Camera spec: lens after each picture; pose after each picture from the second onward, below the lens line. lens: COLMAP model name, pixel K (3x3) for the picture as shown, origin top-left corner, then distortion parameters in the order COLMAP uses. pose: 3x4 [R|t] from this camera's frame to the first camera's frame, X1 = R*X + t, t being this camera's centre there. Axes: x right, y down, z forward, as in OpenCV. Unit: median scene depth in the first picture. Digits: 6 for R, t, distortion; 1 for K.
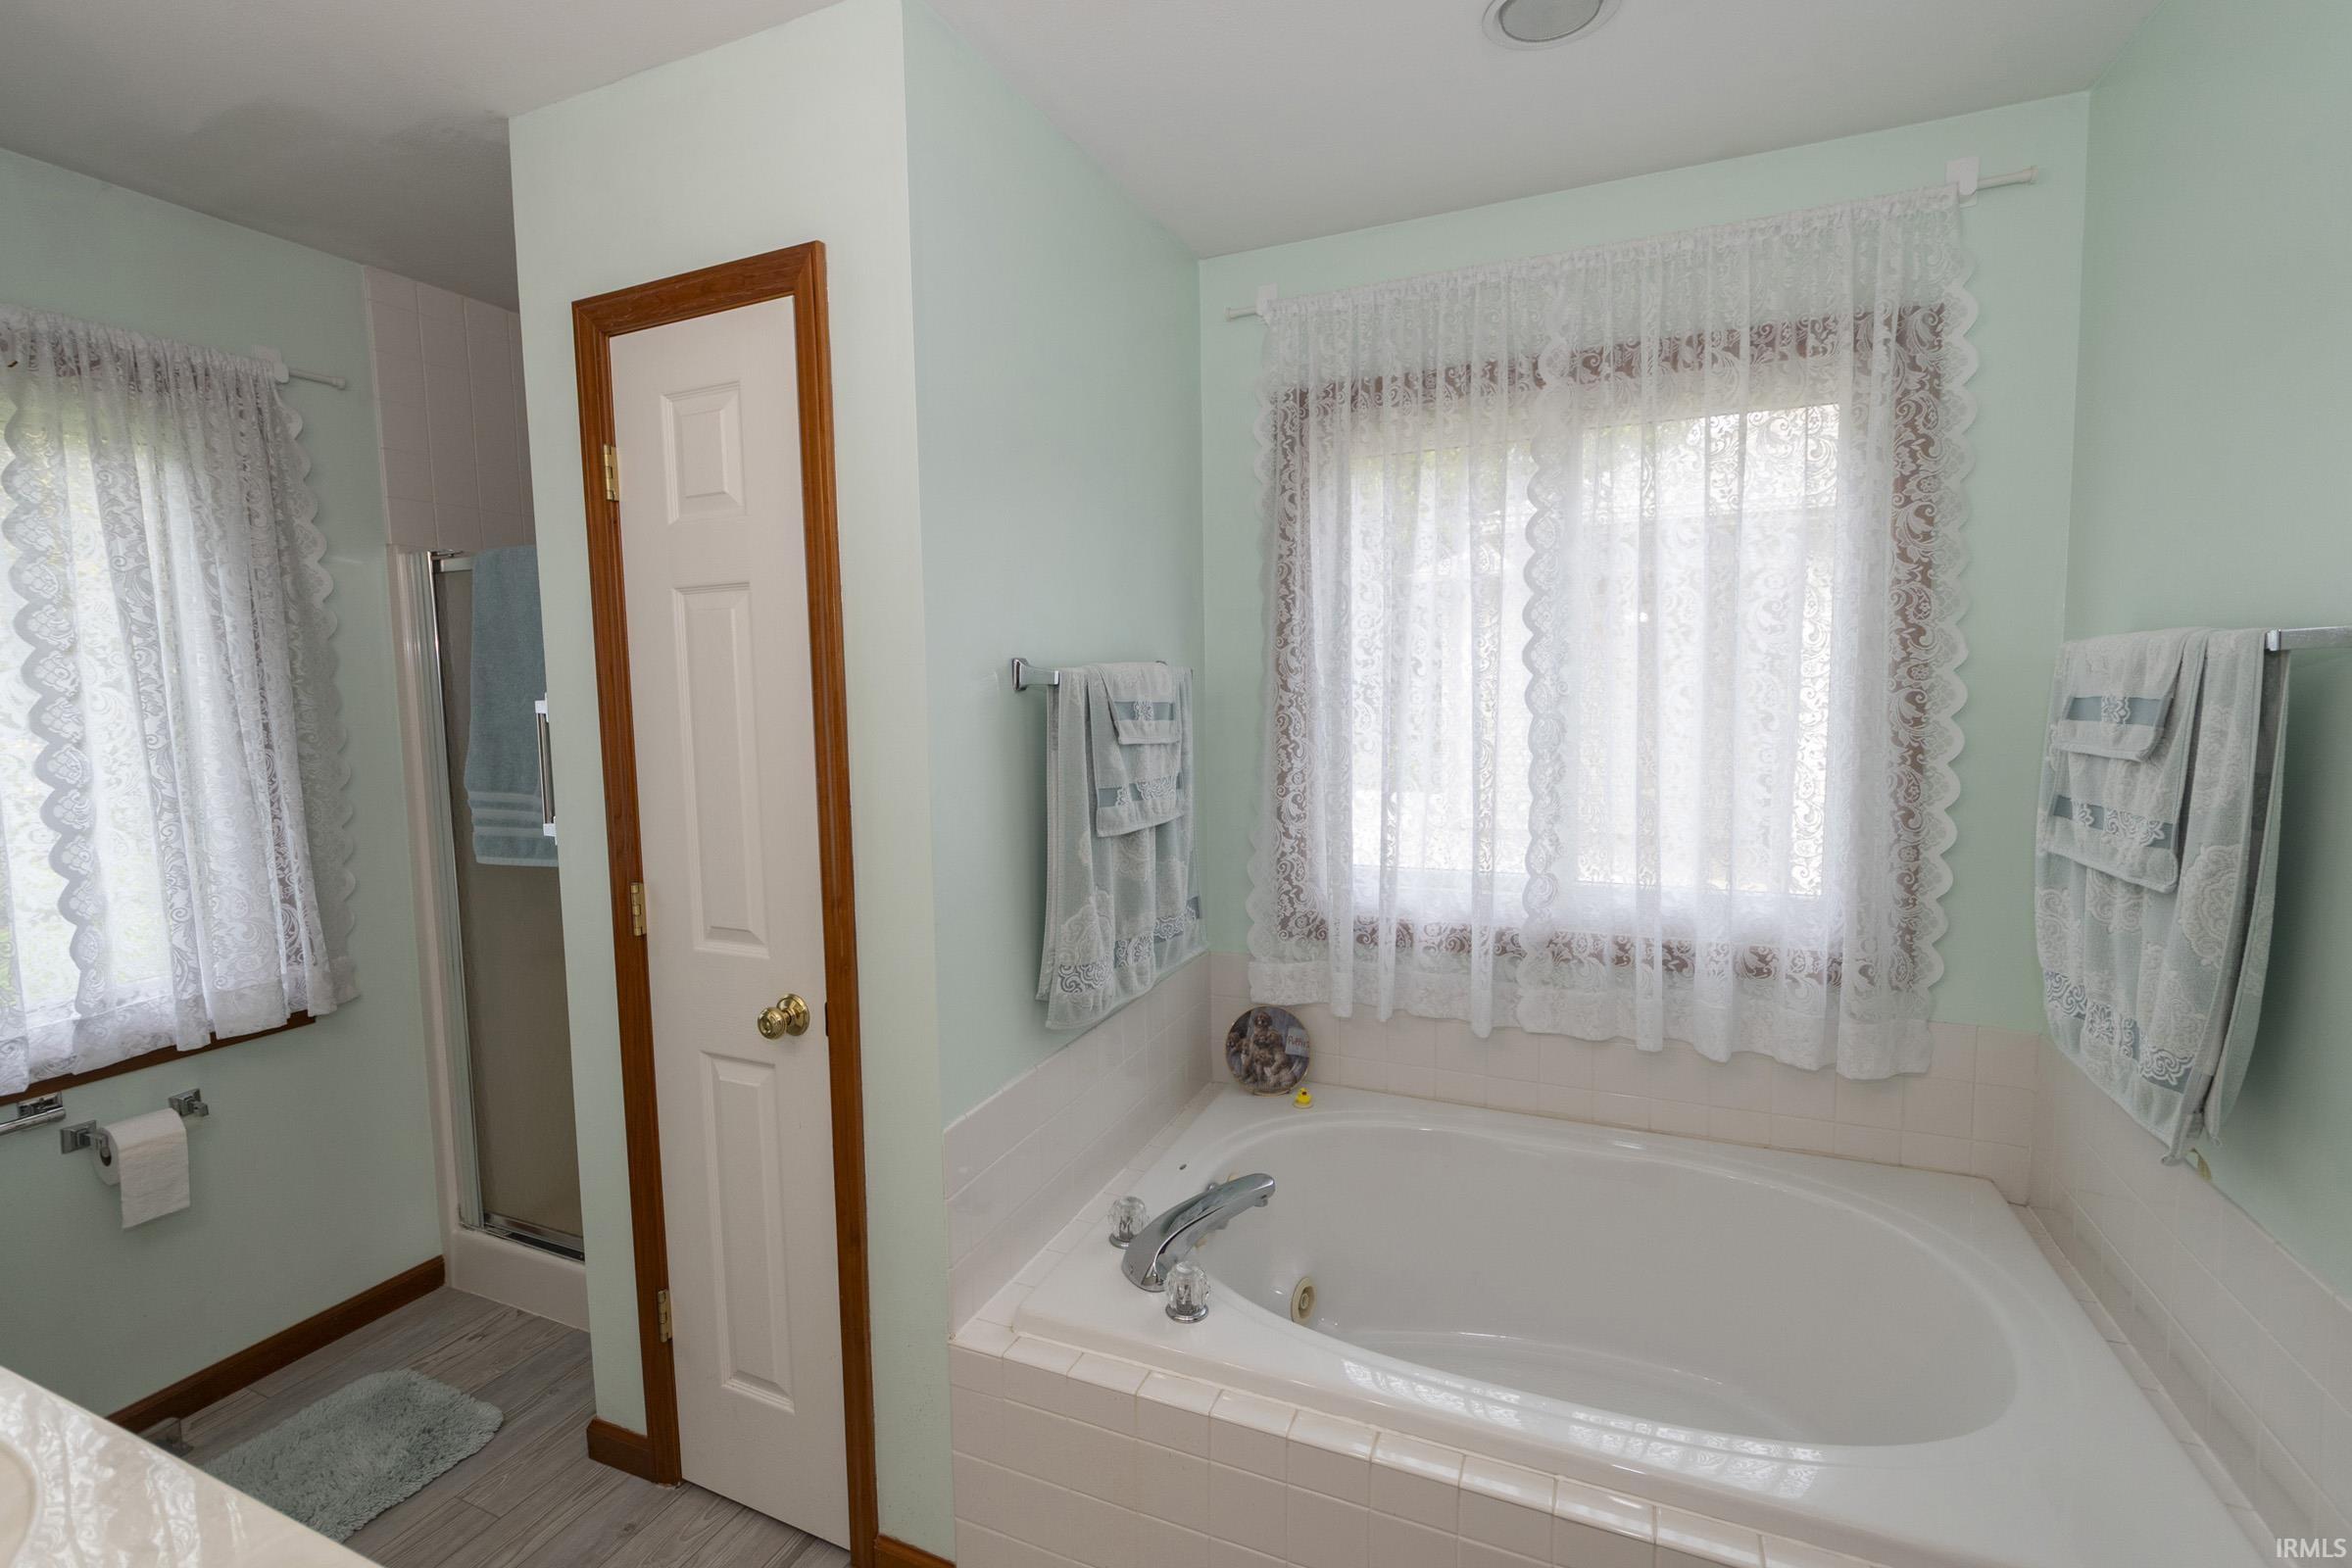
lens RADIAL K [[1025.2, 0, 1178.6], [0, 1025.2, 776.1], [0, 0, 1]] dist [0.001951, -0.000520]
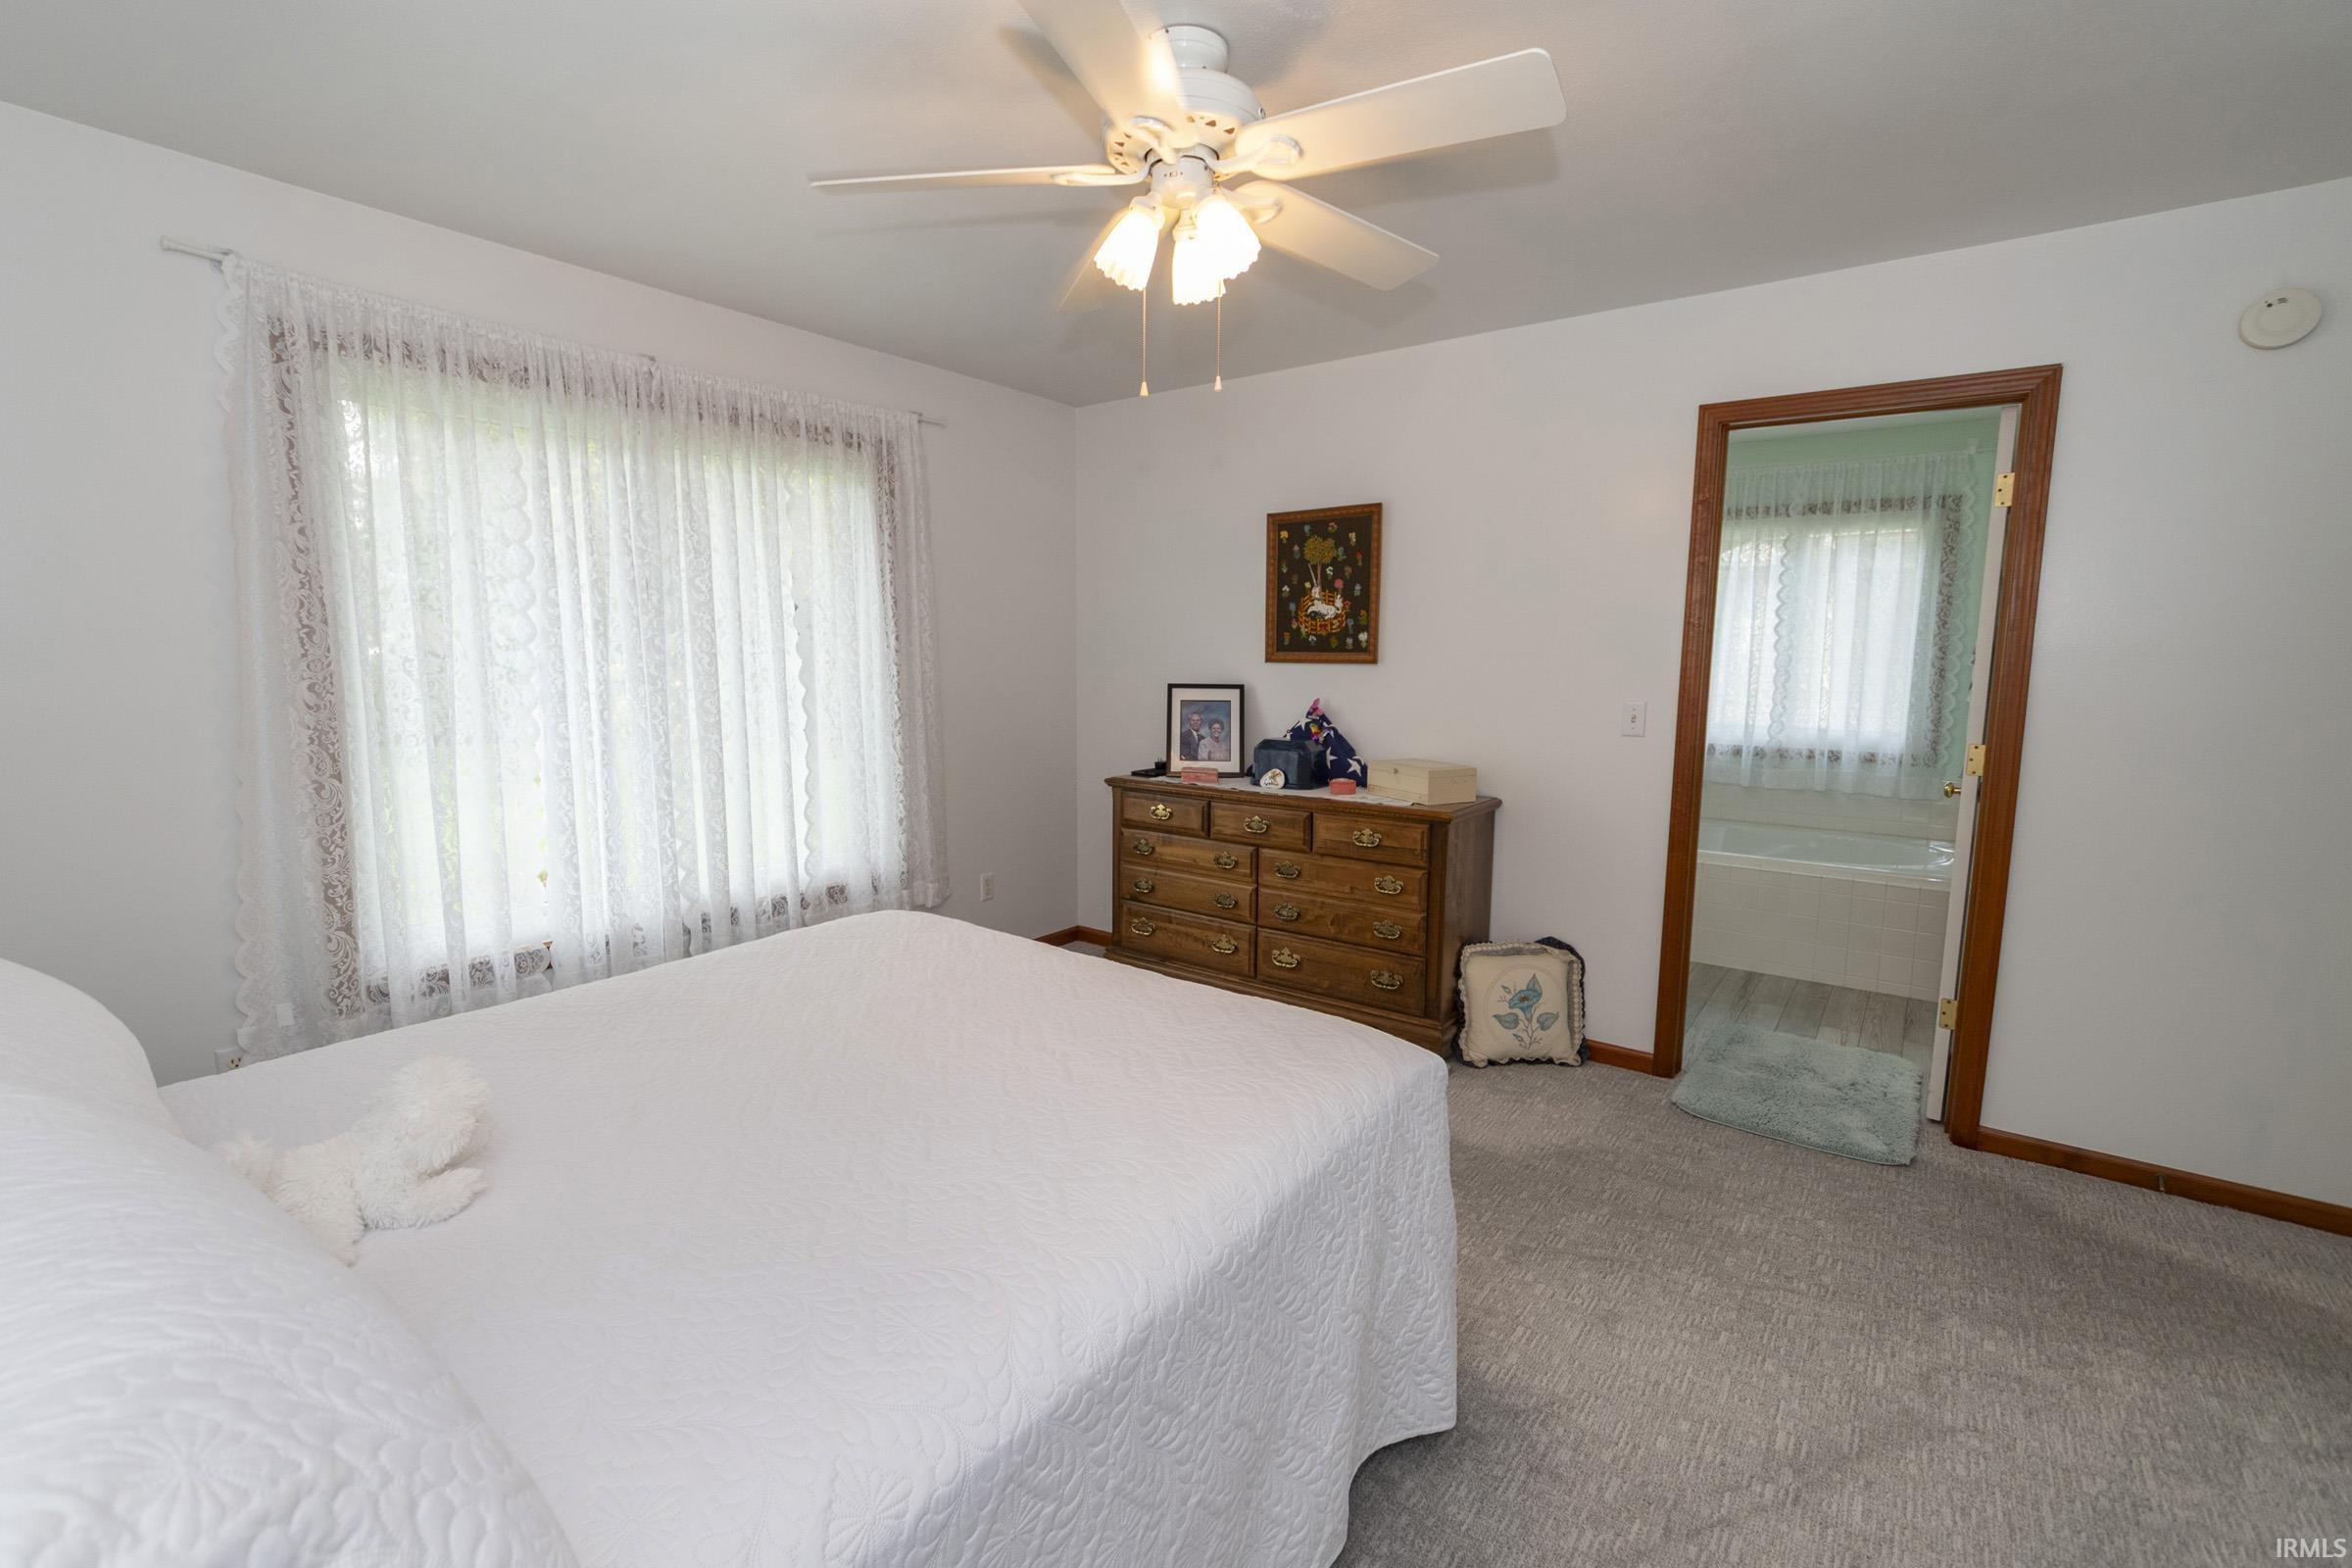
lens RADIAL K [[1025.2, 0, 1178.6], [0, 1025.2, 776.1], [0, 0, 1]] dist [0.001951, -0.000520]
pose [[0.979198, 0.044086, -0.198057, -0.536038], [-0.034578, 0.998089, 0.051212, 0.150787], [0.199937, -0.043298, 0.978852, -1.638033]]
